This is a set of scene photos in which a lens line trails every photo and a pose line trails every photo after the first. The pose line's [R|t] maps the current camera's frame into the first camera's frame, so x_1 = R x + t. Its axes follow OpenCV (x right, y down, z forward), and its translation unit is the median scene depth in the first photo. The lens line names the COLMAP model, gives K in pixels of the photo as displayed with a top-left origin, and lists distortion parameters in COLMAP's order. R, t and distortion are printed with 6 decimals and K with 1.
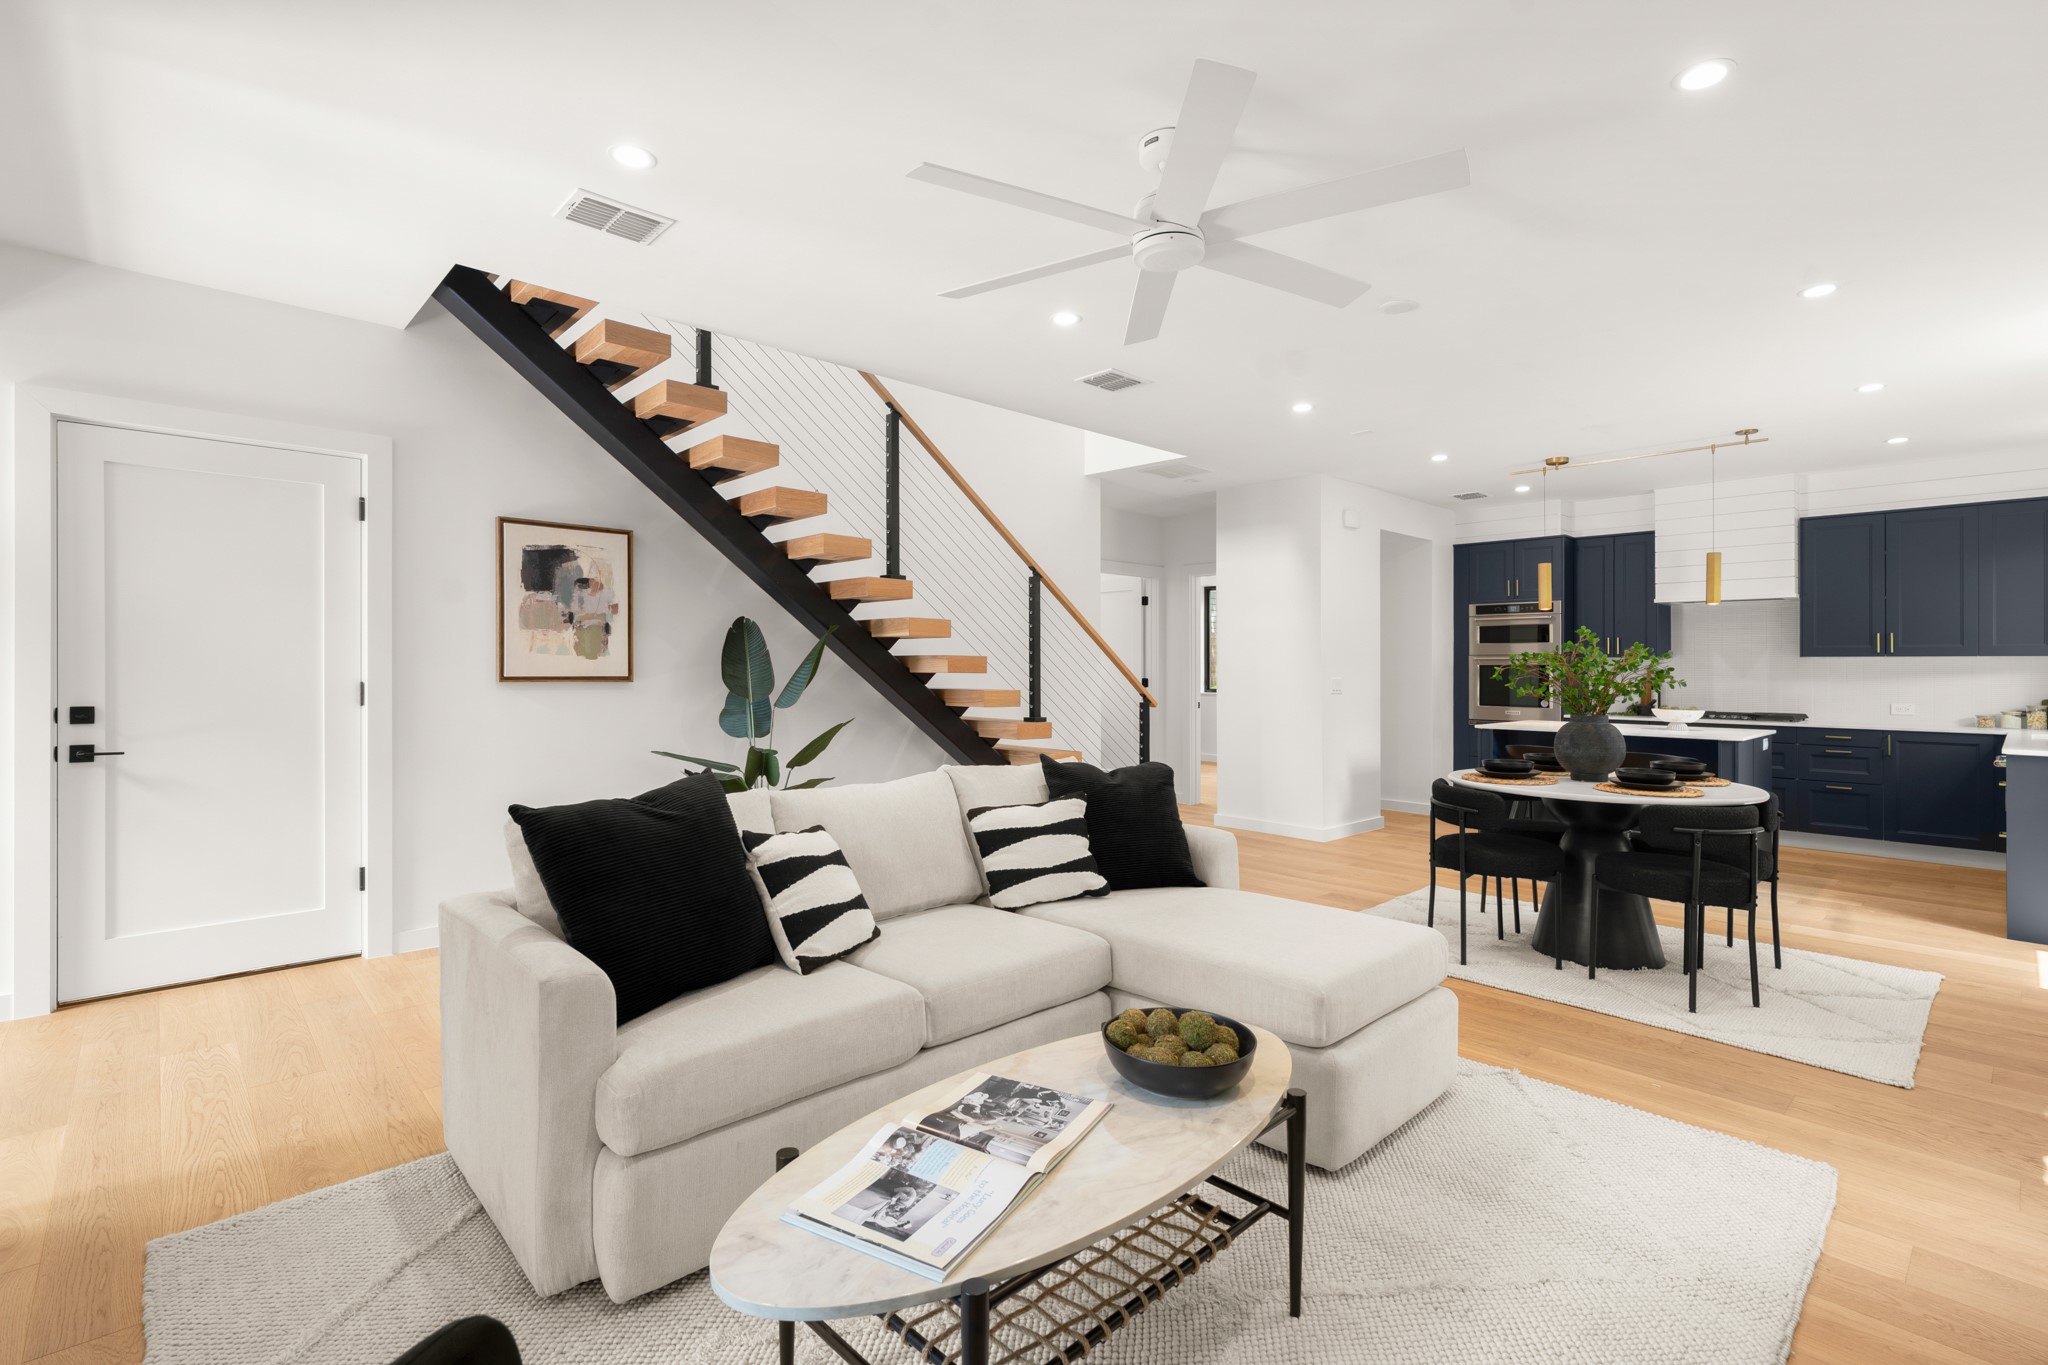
lens RADIAL K [[936.0, 0, 1015.8], [0, 936.0, 663.6], [0, 0, 1]] dist [-0.011084, 0.001274]
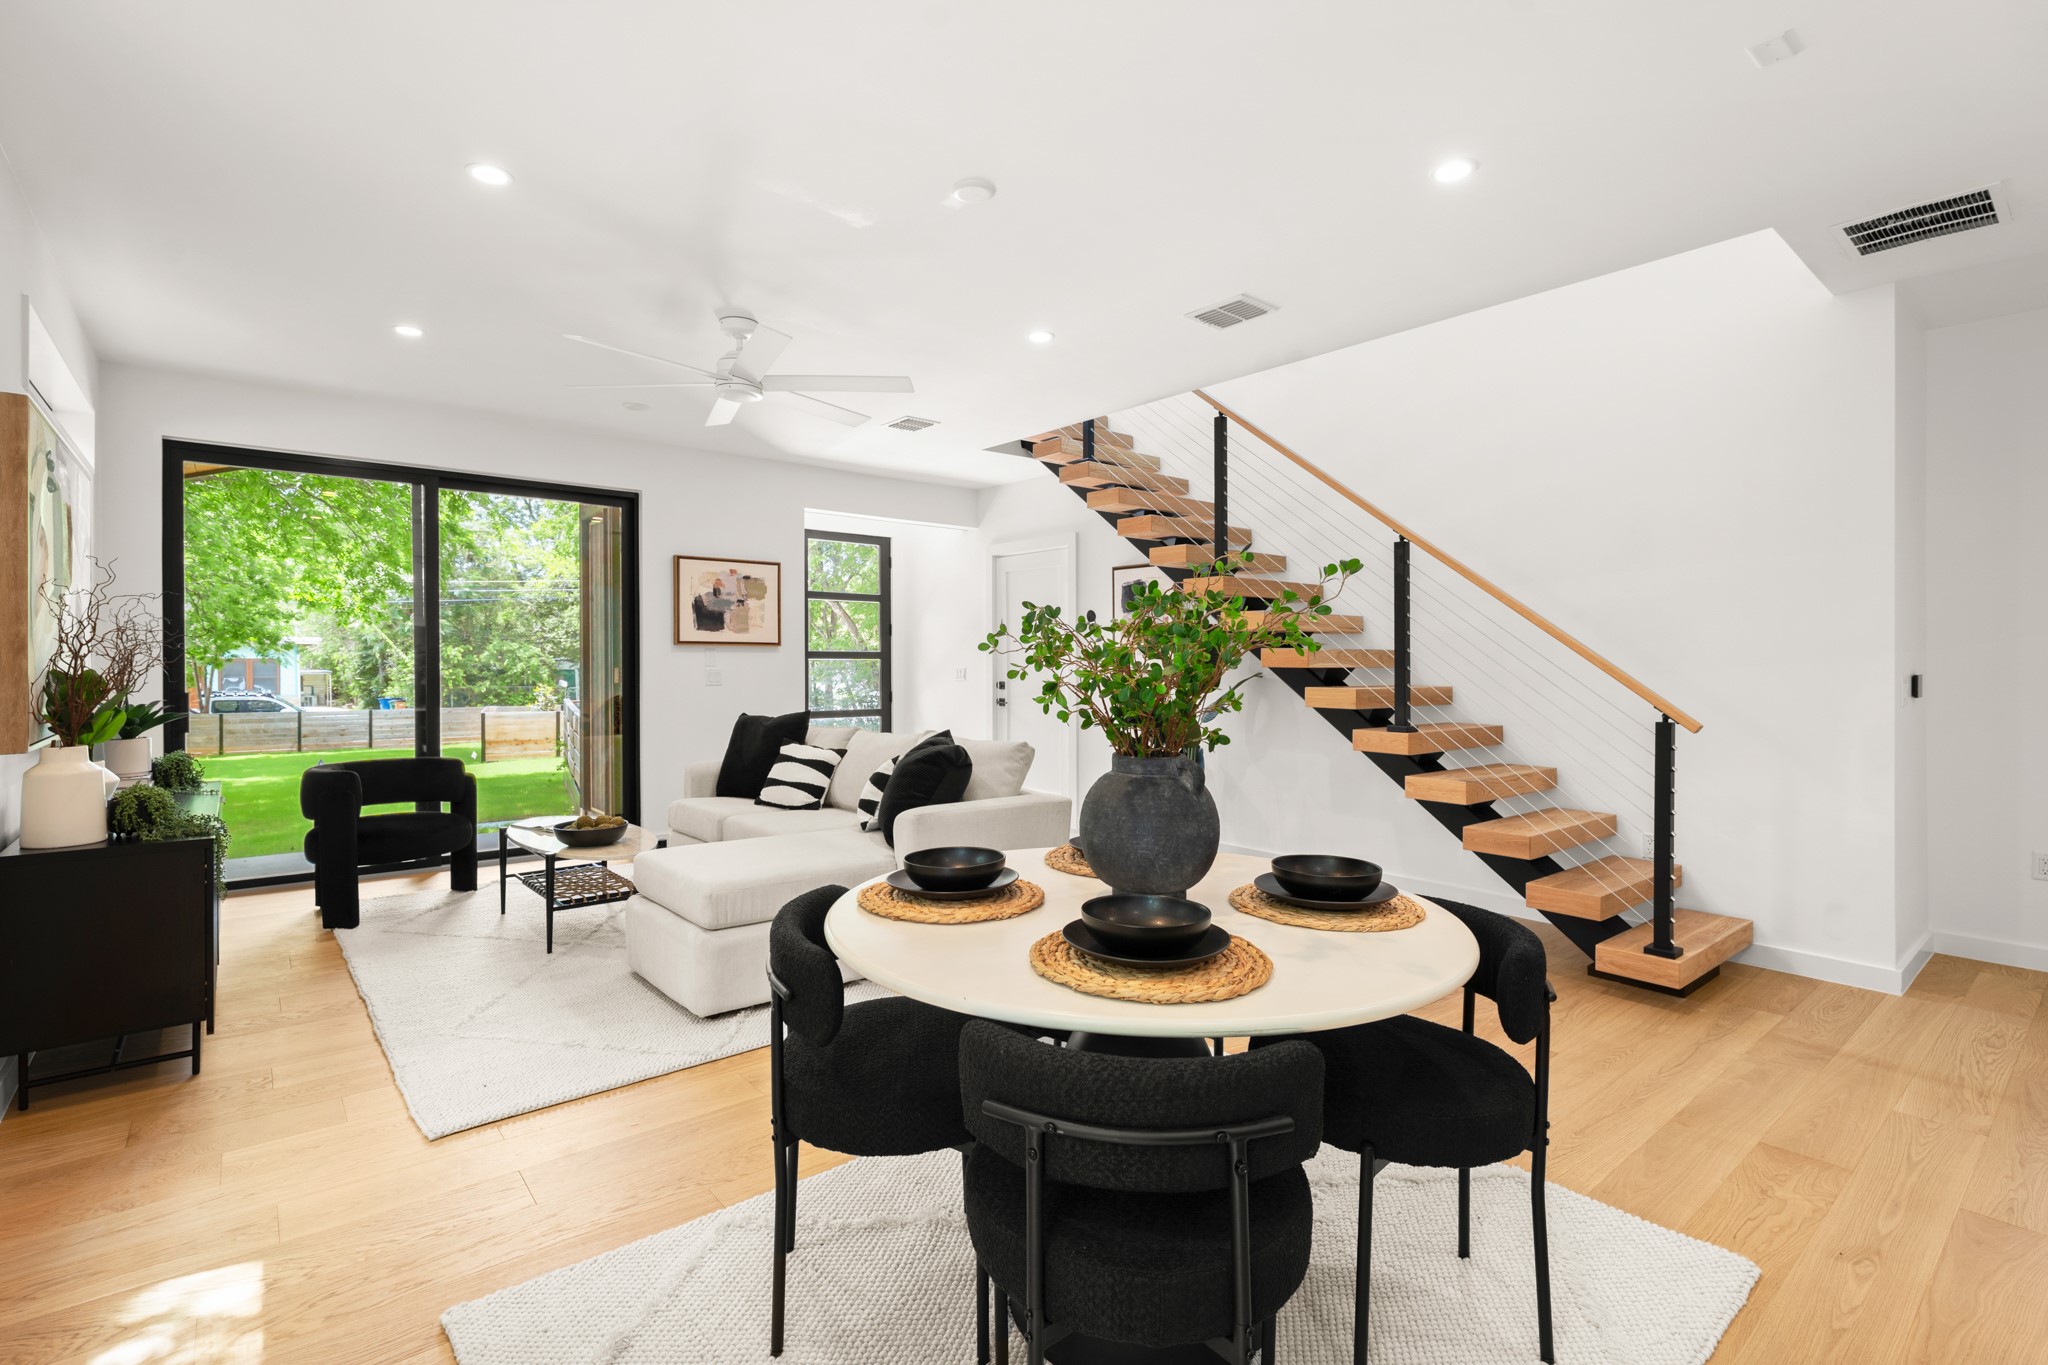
lens RADIAL K [[936.0, 0, 1044.4], [0, 936.0, 676.4], [0, 0, 1]] dist [-0.011084, 0.001274]
pose [[-0.044675, 0.008138, -0.998968, 0.946412], [0.003921, 0.999961, 0.007970, 0.011828], [0.998994, -0.003561, -0.044705, 0.880526]]
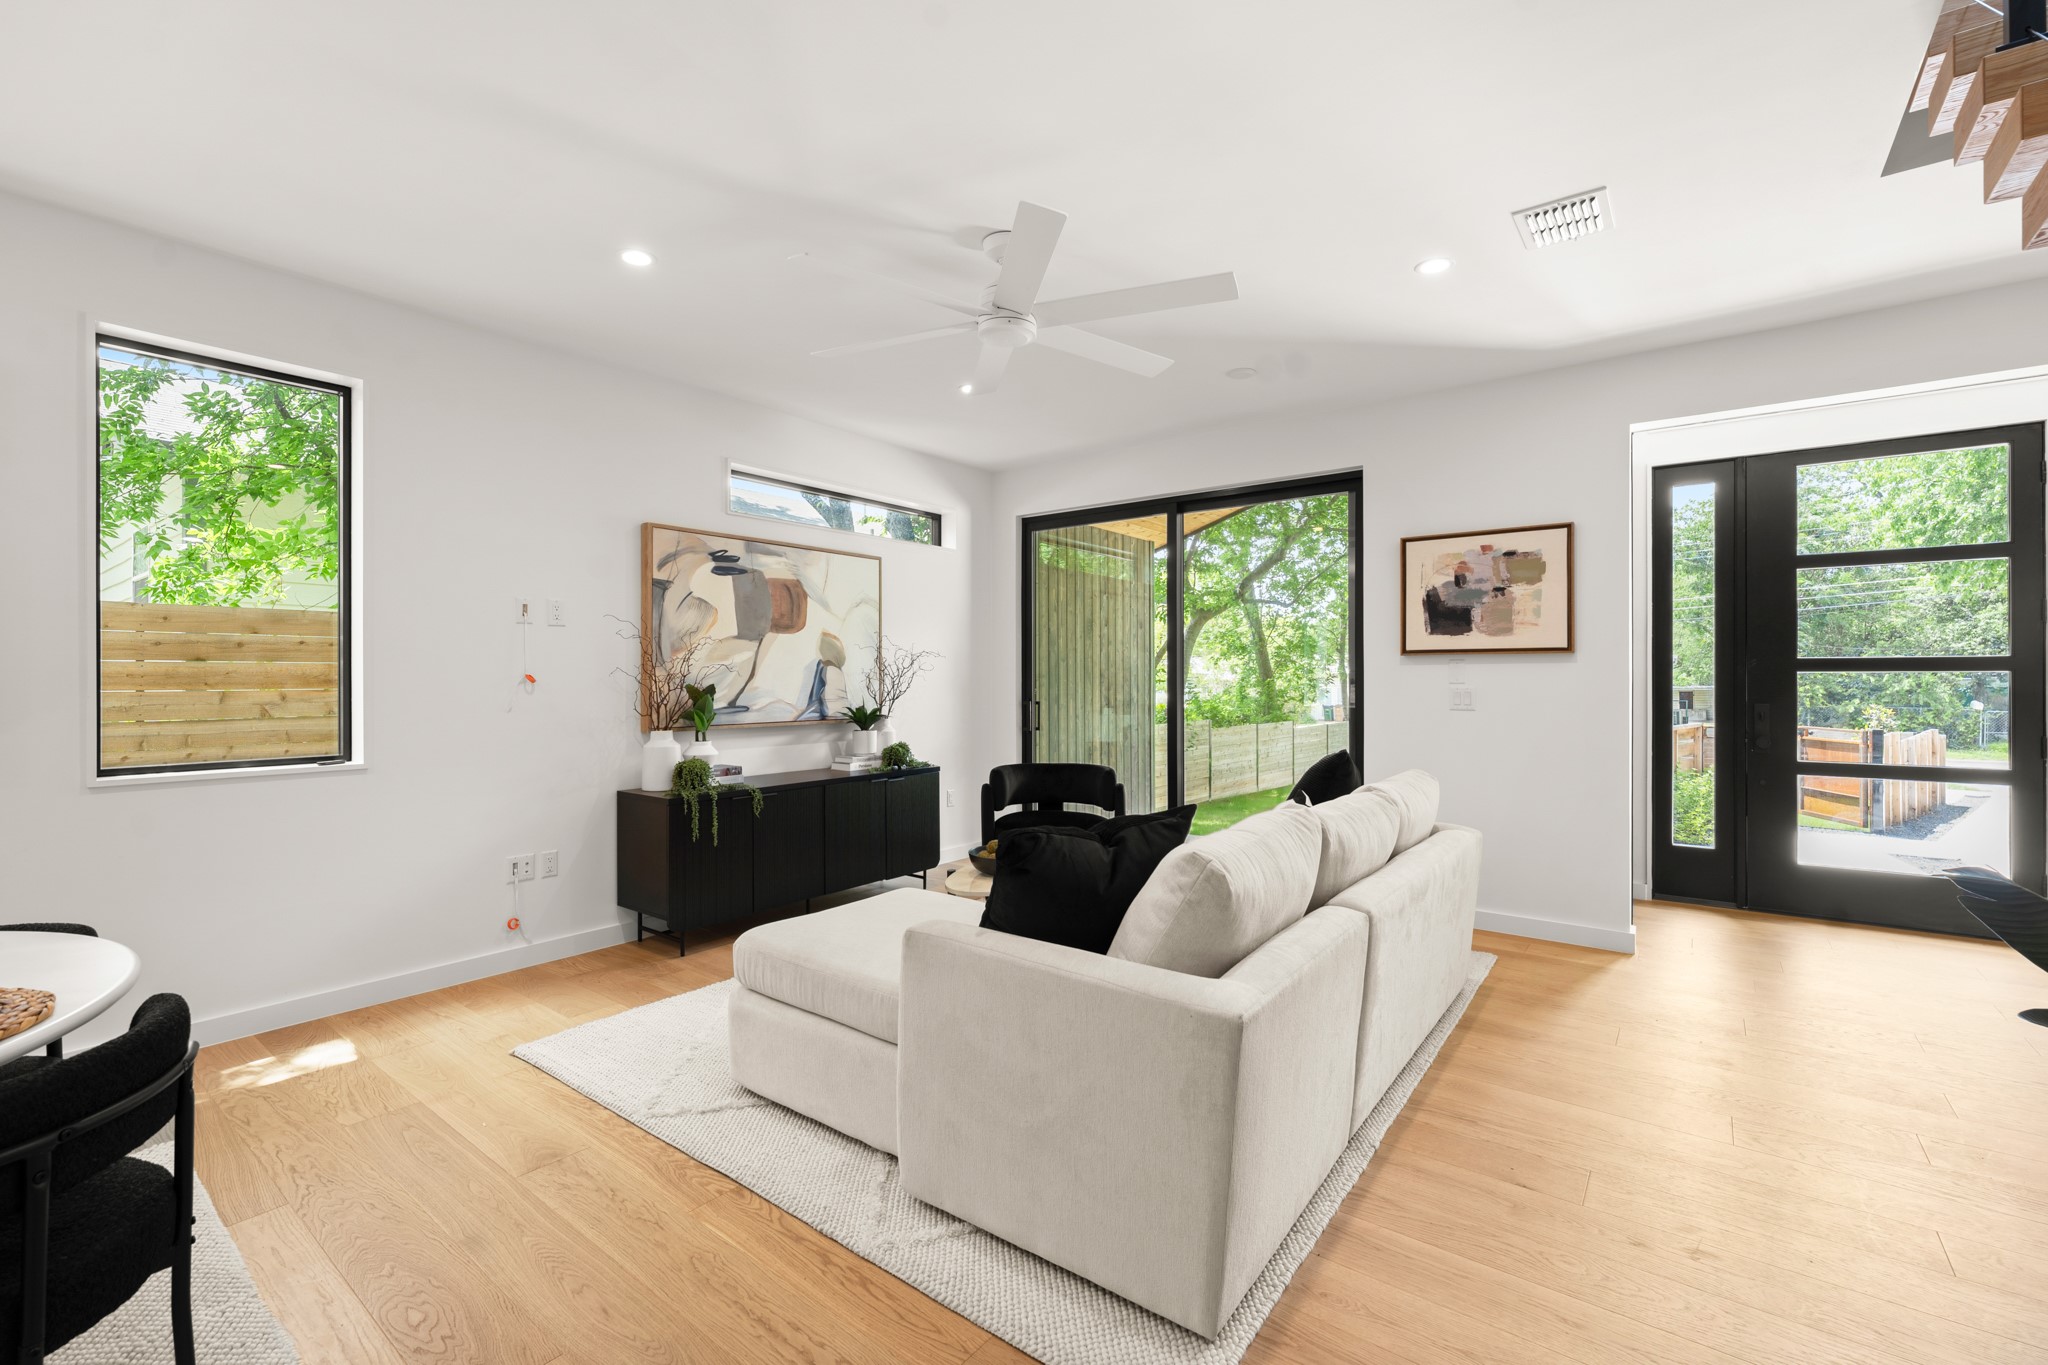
lens RADIAL K [[900.8, 0, 995.7], [0, 900.8, 669.7], [0, 0, 1]] dist [-0.003112, -0.000238]
pose [[-0.988631, -0.008116, -0.150144, 0.203934], [-0.005641, 0.999841, -0.016901, 0.010156], [0.150257, -0.015862, -0.988520, 1.208987]]
